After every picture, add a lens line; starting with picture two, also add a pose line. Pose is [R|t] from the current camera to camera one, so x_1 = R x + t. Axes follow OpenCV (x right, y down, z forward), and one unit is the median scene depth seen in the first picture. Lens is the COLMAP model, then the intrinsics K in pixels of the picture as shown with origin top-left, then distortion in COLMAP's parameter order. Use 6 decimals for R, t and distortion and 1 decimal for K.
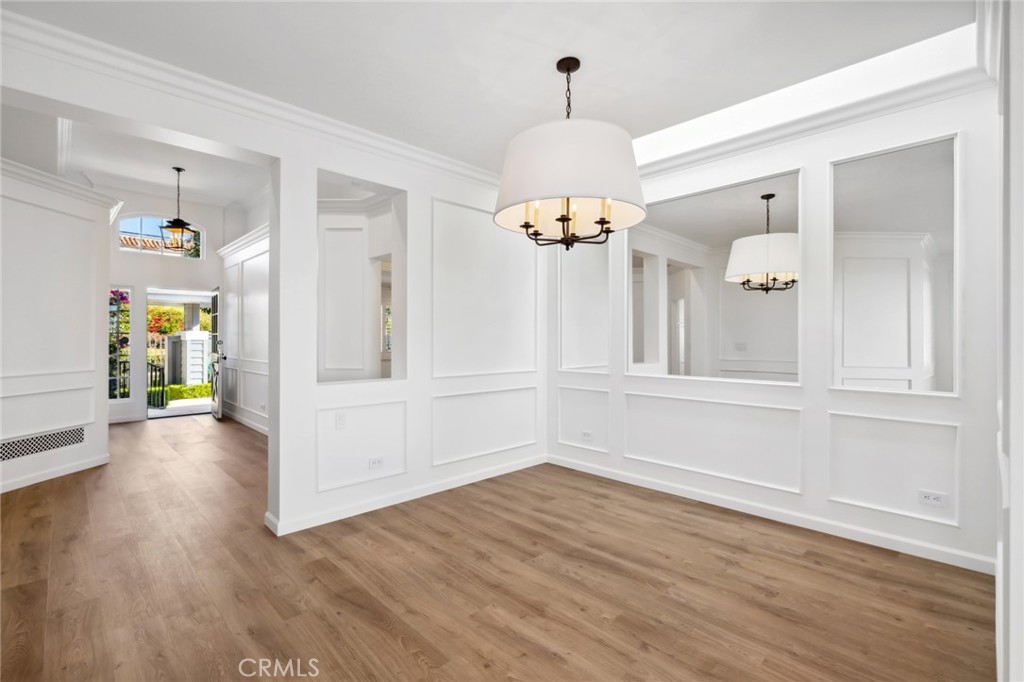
lens RADIAL K [[463.6, 0, 508.8], [0, 463.6, 337.5], [0, 0, 1]] dist [-0.003811, 0.000935]
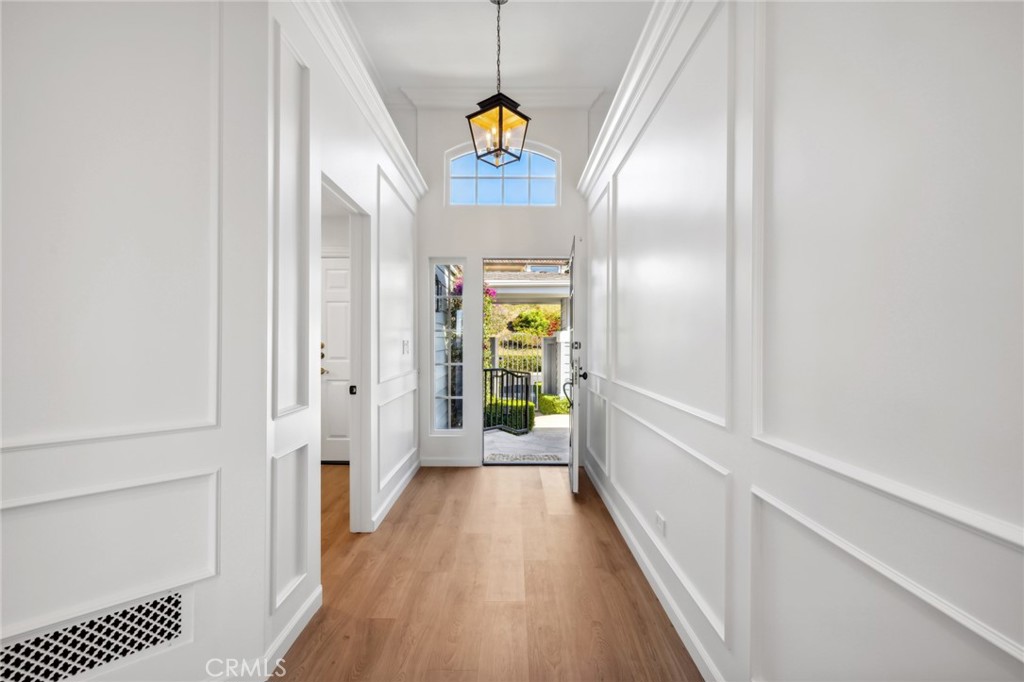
lens RADIAL K [[442.7, 0, 507.9], [0, 442.7, 339.3], [0, 0, 1]] dist [0.003640, 0.000115]
pose [[0.710637, -0.001850, -0.703556, -0.306278], [-0.000619, 0.999995, -0.003255, 0.005200], [0.703558, 0.002749, 0.710632, 0.551812]]
